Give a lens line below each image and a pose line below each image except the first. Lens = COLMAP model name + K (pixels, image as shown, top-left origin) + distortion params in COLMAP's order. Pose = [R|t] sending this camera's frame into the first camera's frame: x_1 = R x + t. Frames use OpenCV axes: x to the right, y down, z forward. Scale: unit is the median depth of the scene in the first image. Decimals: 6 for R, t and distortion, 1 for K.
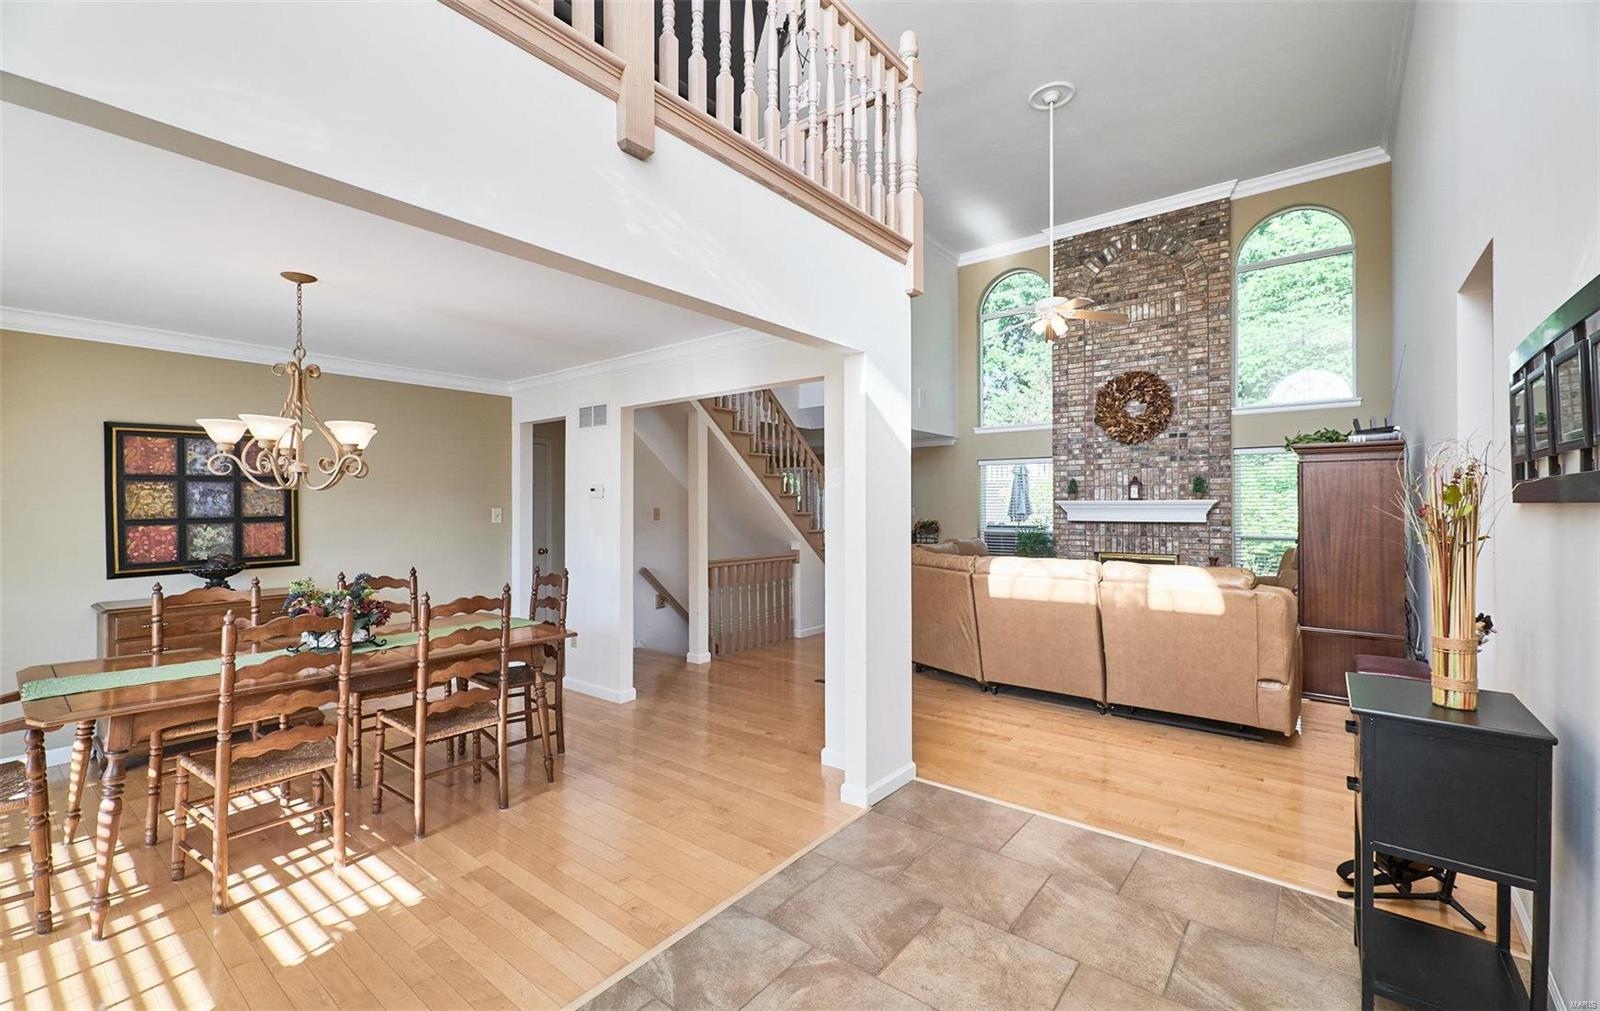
lens RADIAL K [[659.7, 0, 802.2], [0, 659.7, 500.6], [0, 0, 1]] dist [0.004898, 0.000841]
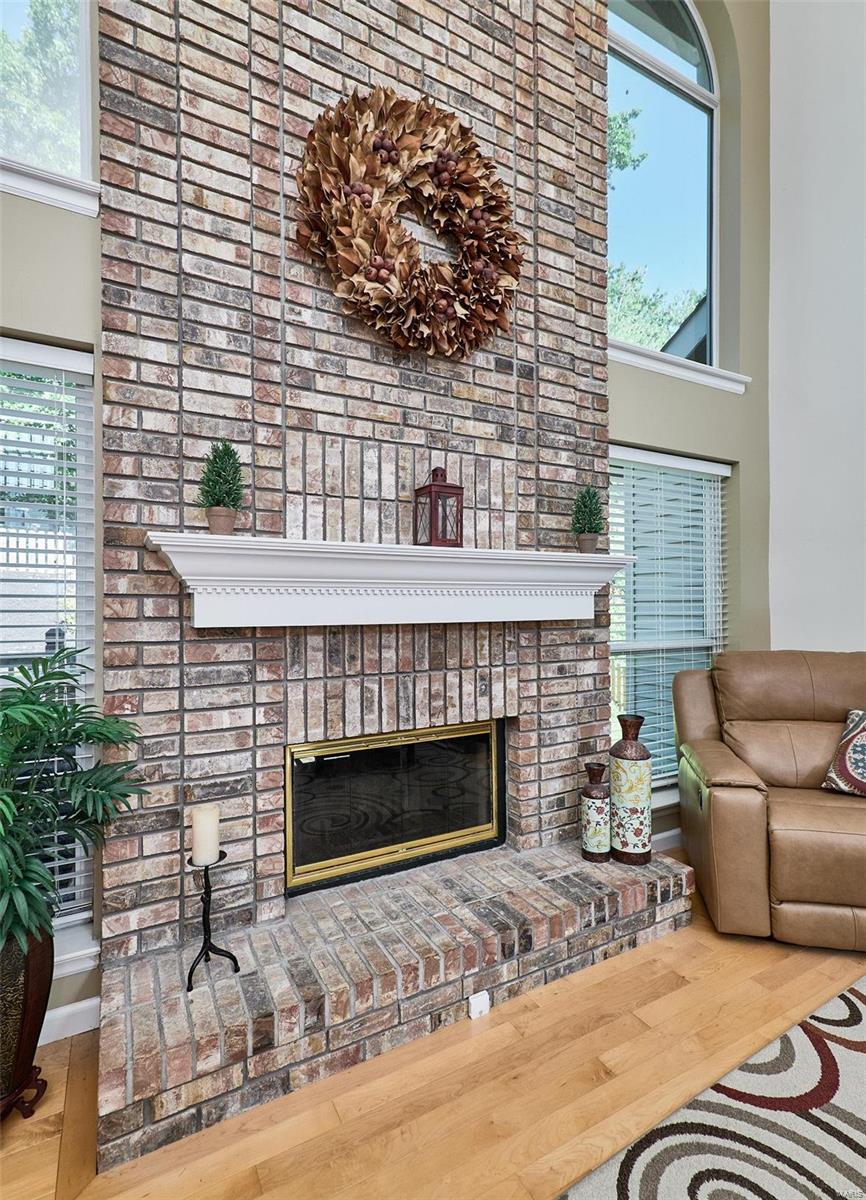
lens RADIAL K [[578.8, 0, 439.1], [0, 578.8, 599.1], [0, 0, 1]] dist [0.011625, 0.001416]
pose [[0.393634, 0.004619, 0.919256, 0.271516], [-0.006543, 0.999976, -0.002223, 0.021641], [-0.919244, -0.005139, 0.393655, 0.902497]]
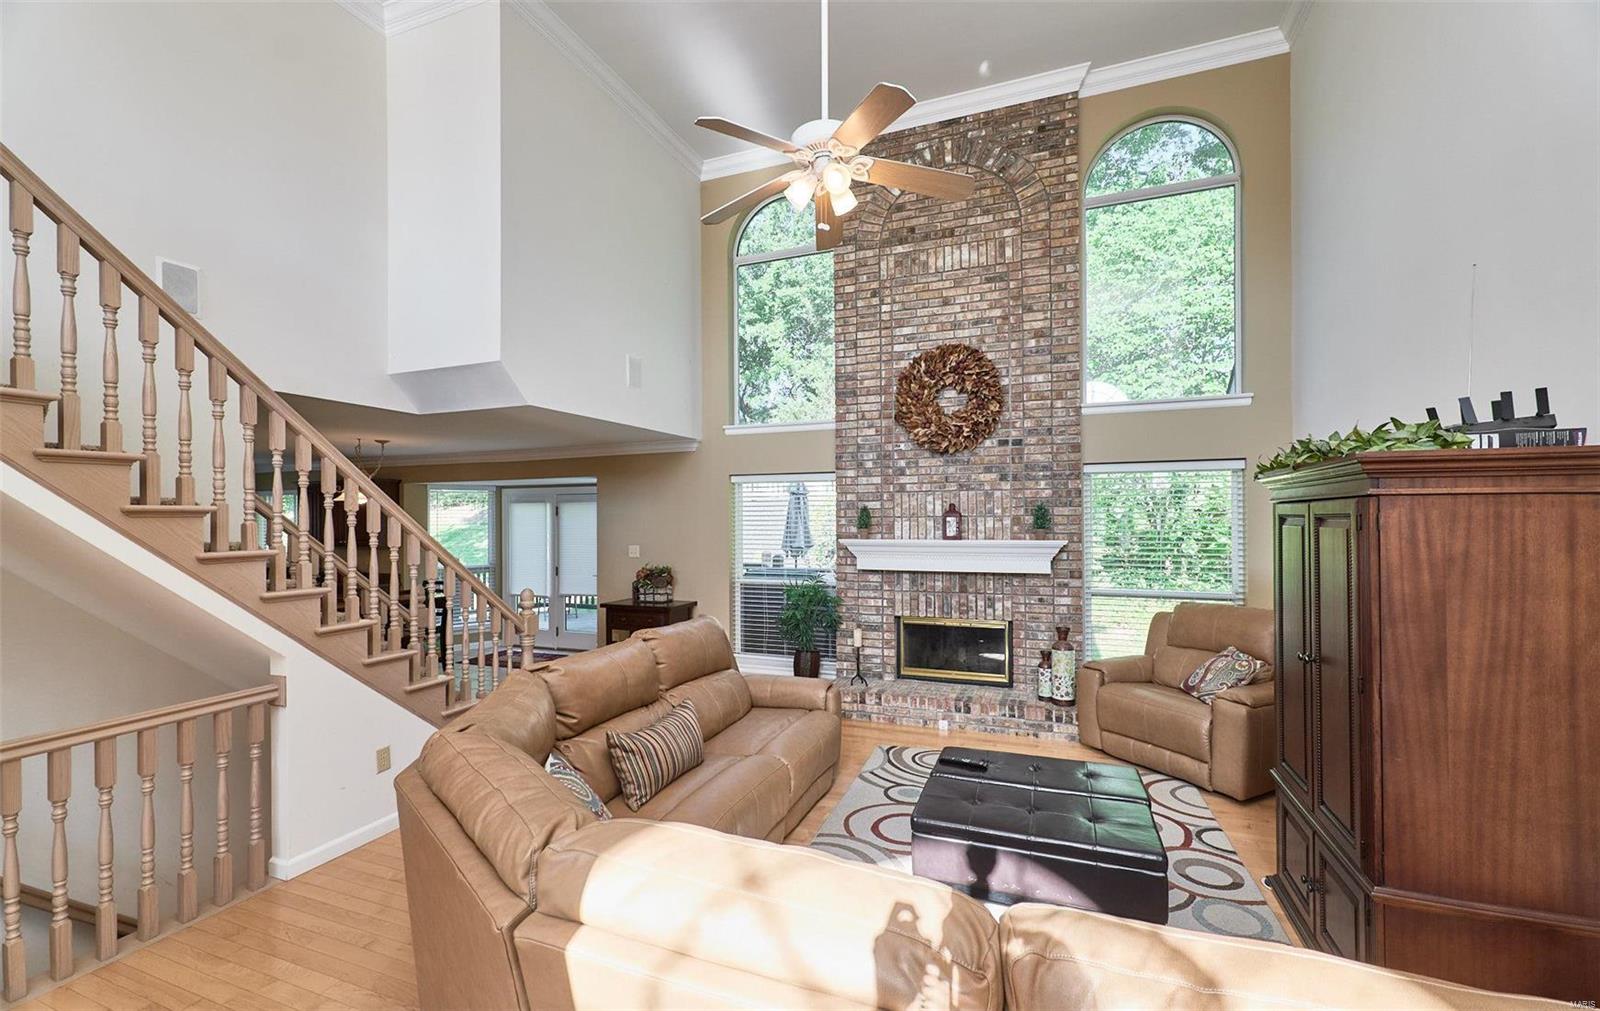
lens RADIAL K [[659.7, 0, 798.5], [0, 659.7, 512.1], [0, 0, 1]] dist [0.004898, 0.000841]
pose [[0.956647, -0.002715, 0.291236, 0.165787], [0.002738, 0.999996, 0.000326, -0.028686], [-0.291236, 0.000486, 0.956651, 0.415683]]
